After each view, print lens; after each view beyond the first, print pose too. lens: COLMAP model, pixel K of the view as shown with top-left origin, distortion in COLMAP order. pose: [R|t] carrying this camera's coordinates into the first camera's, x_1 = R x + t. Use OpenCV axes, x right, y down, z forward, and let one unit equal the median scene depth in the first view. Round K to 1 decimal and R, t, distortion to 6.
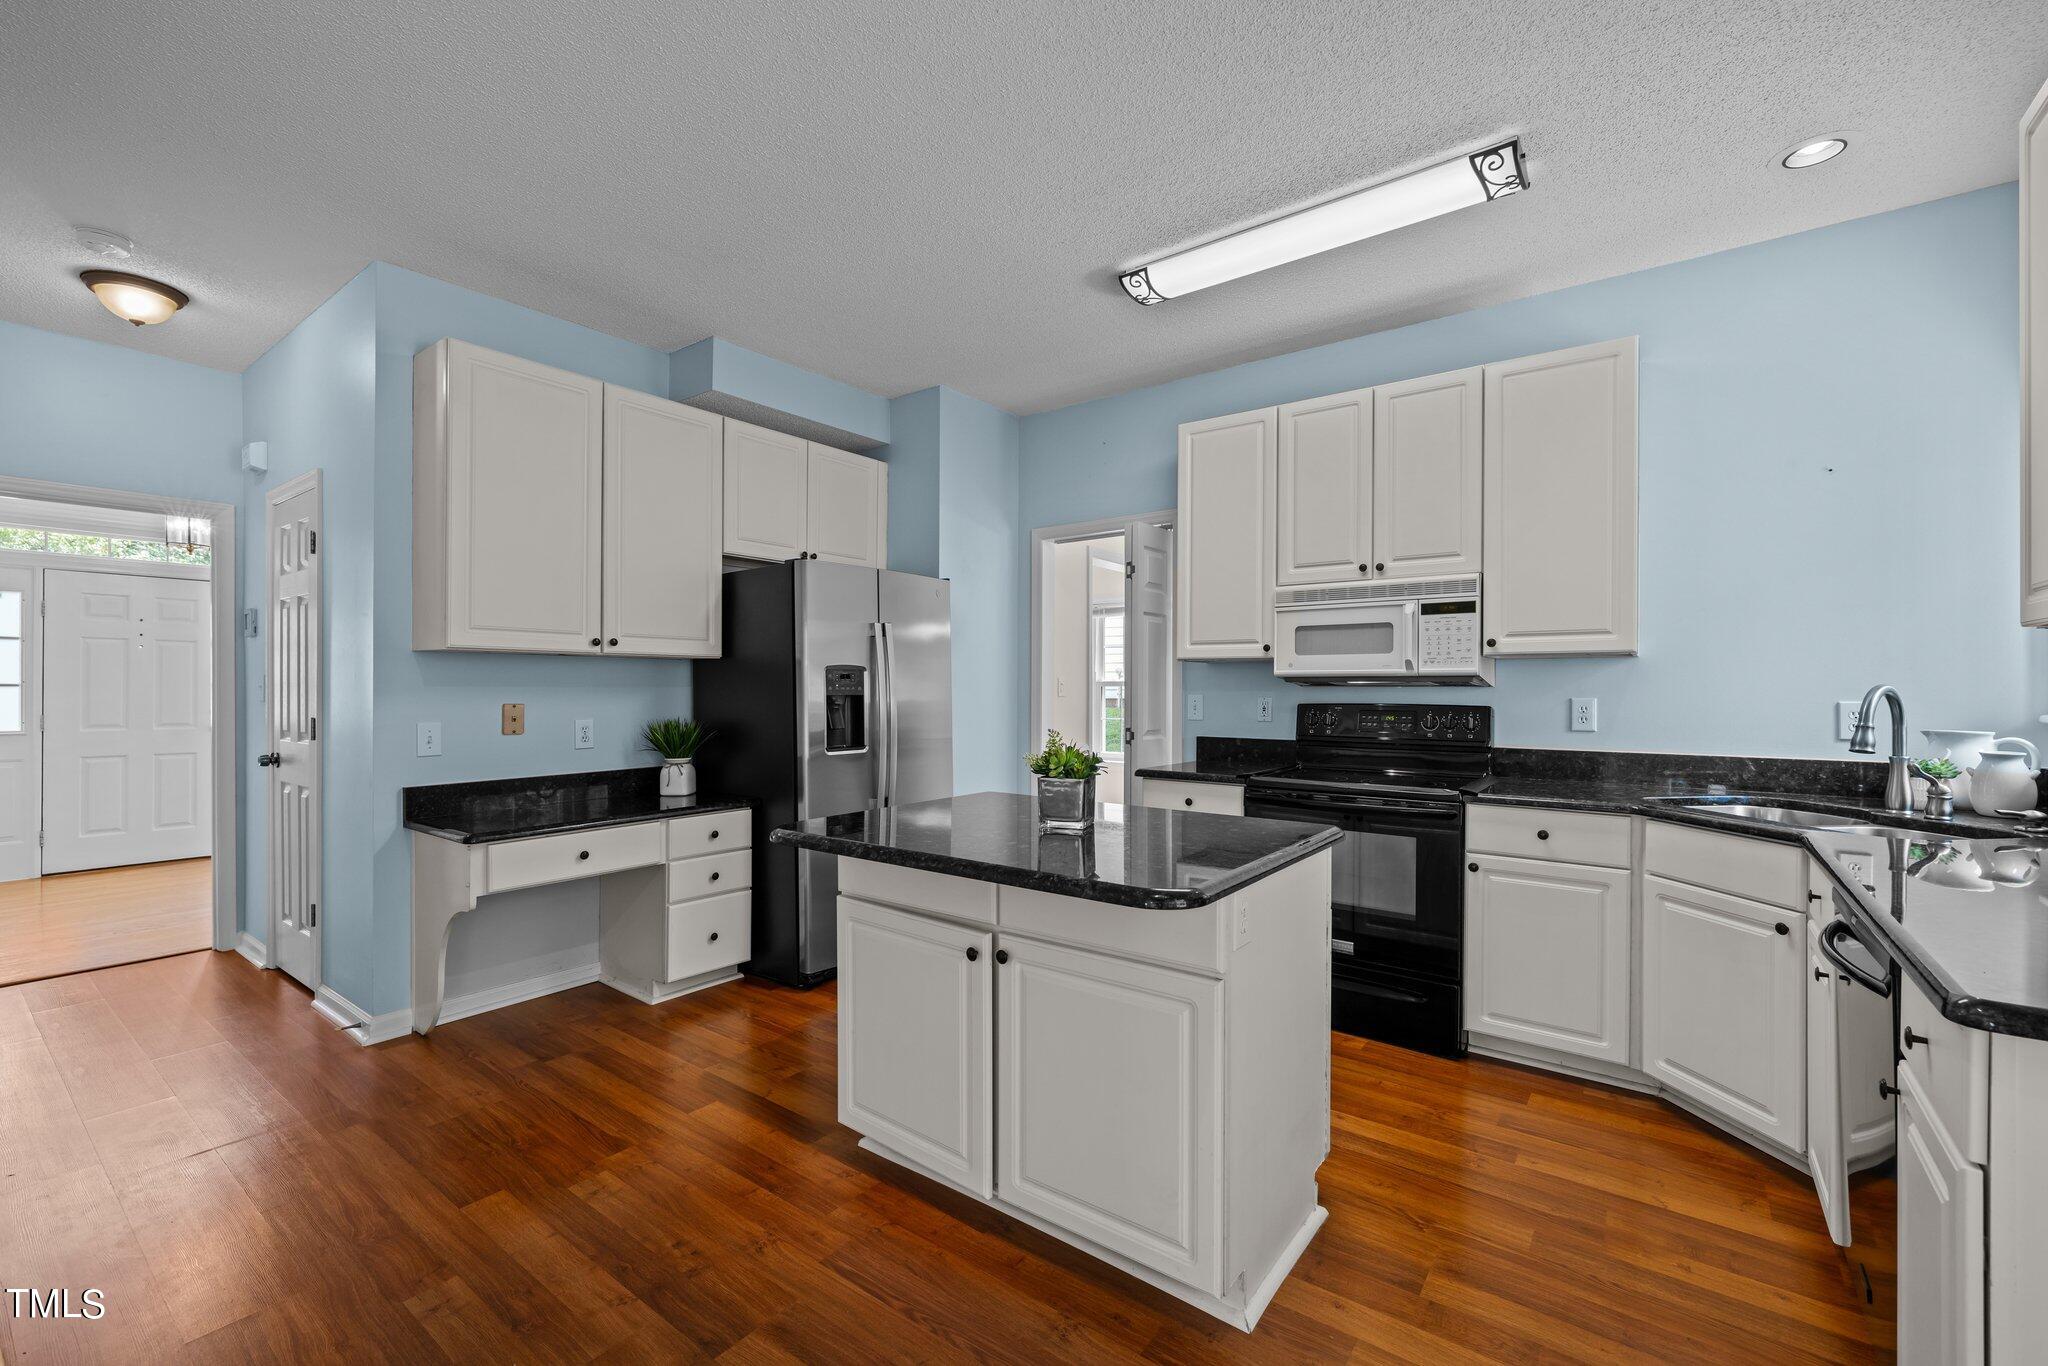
lens RADIAL K [[859.8, 0, 1017.0], [0, 859.8, 690.3], [0, 0, 1]] dist [-0.000992, 0.000713]
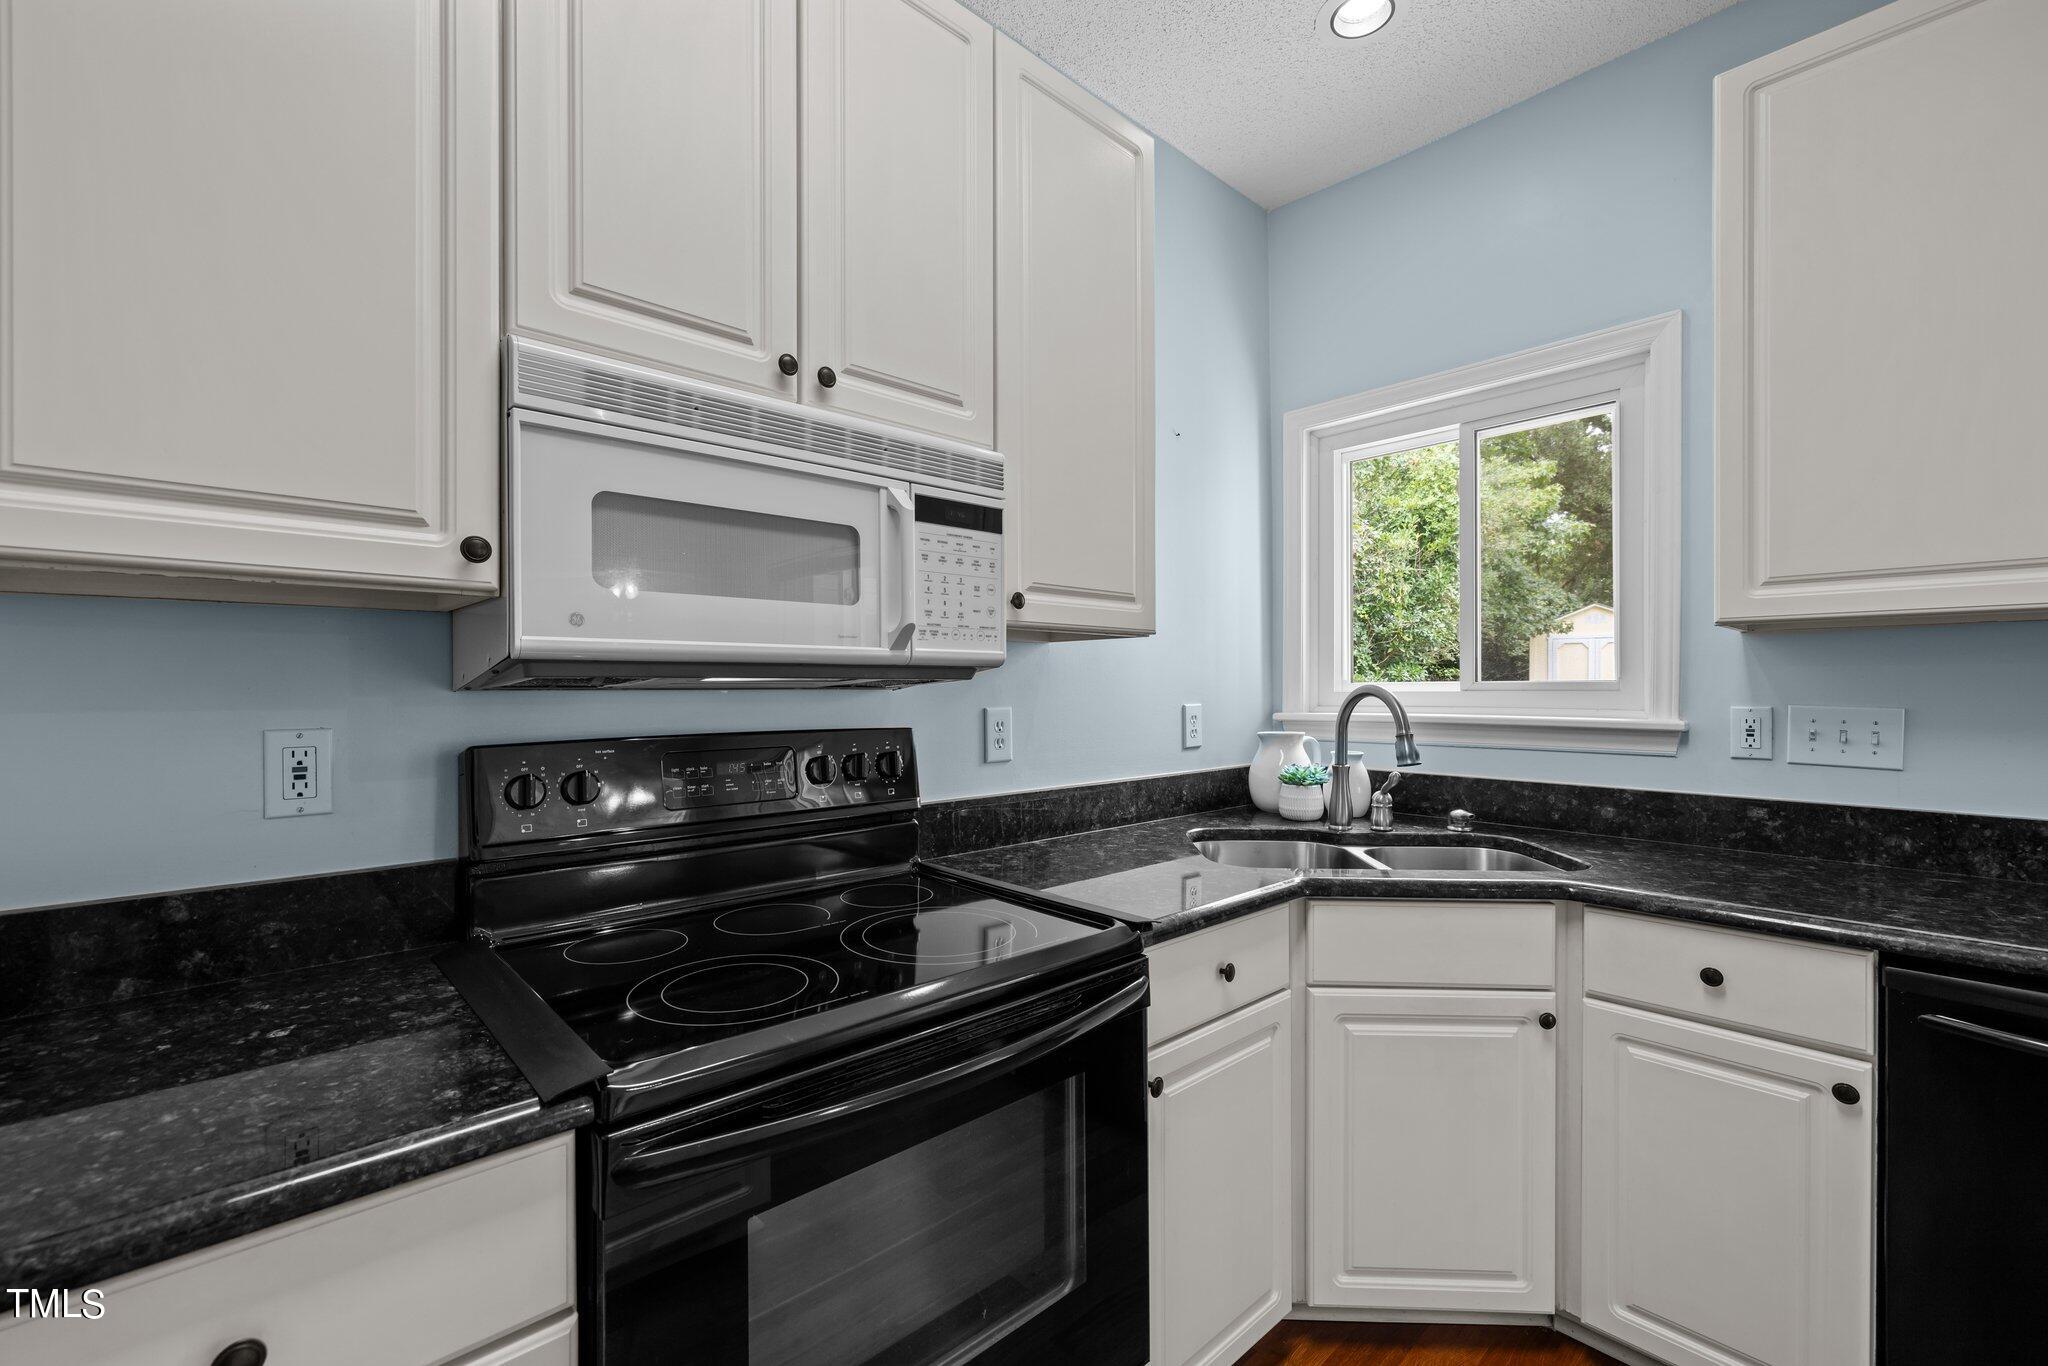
lens RADIAL K [[859.8, 0, 1015.3], [0, 859.8, 689.6], [0, 0, 1]] dist [-0.000992, 0.000713]
pose [[0.184053, -0.006776, 0.982893, 0.063473], [0.006118, 0.999965, 0.005748, -0.006472], [-0.982897, 0.004955, 0.184088, 0.877628]]
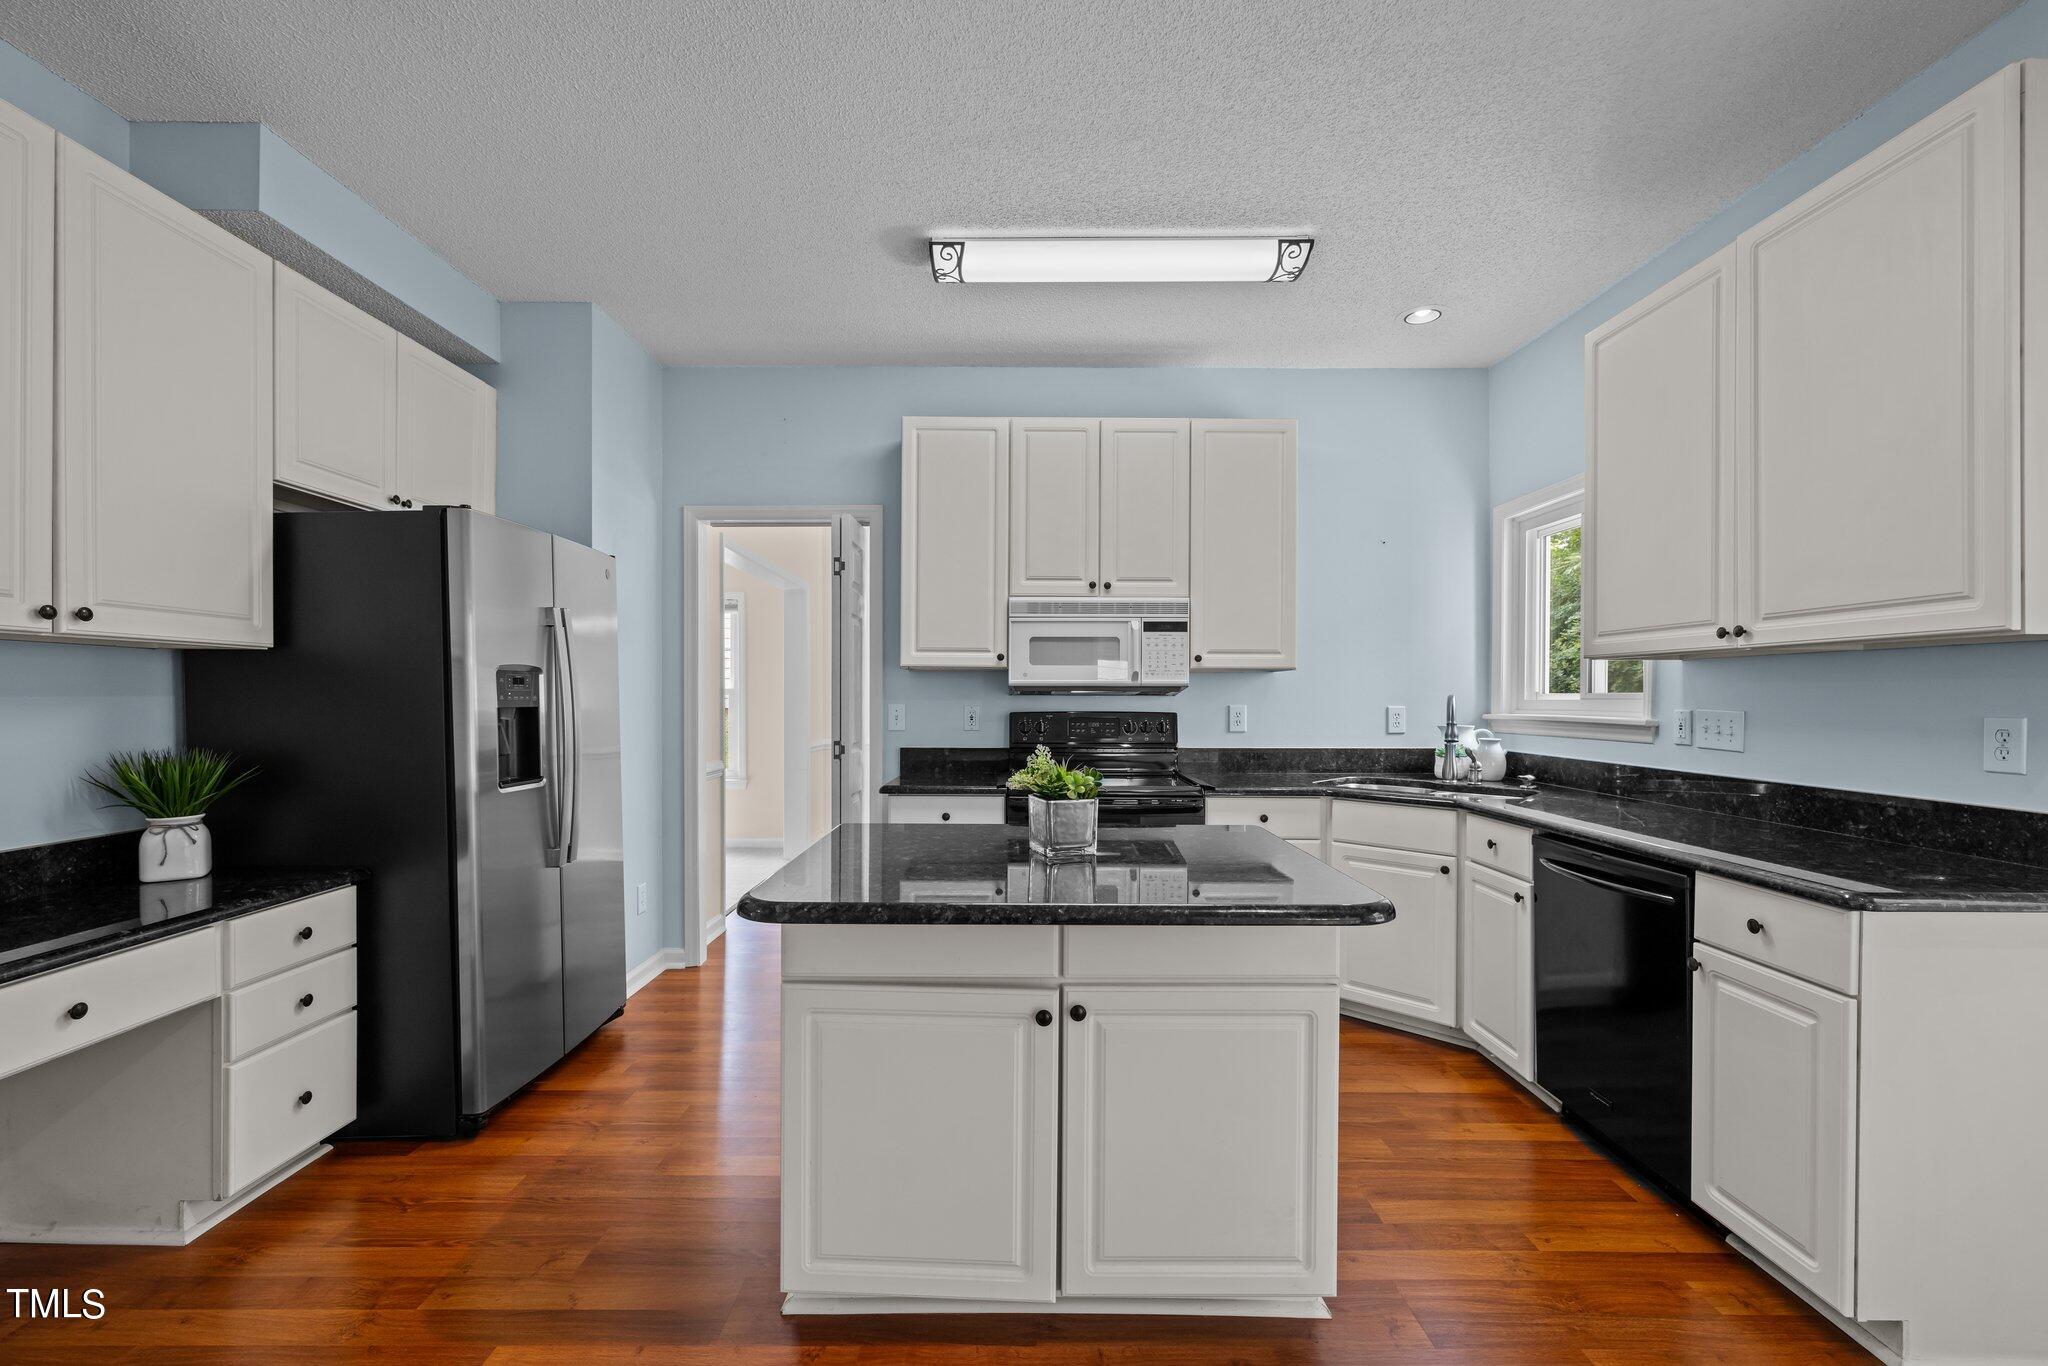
lens RADIAL K [[859.8, 0, 1021.1], [0, 859.8, 705.3], [0, 0, 1]] dist [-0.000992, 0.000713]
pose [[0.795970, -0.006589, 0.605300, -0.335273], [0.001554, 0.999960, 0.008842, -0.001907], [-0.605334, -0.006097, 0.795948, 0.206698]]
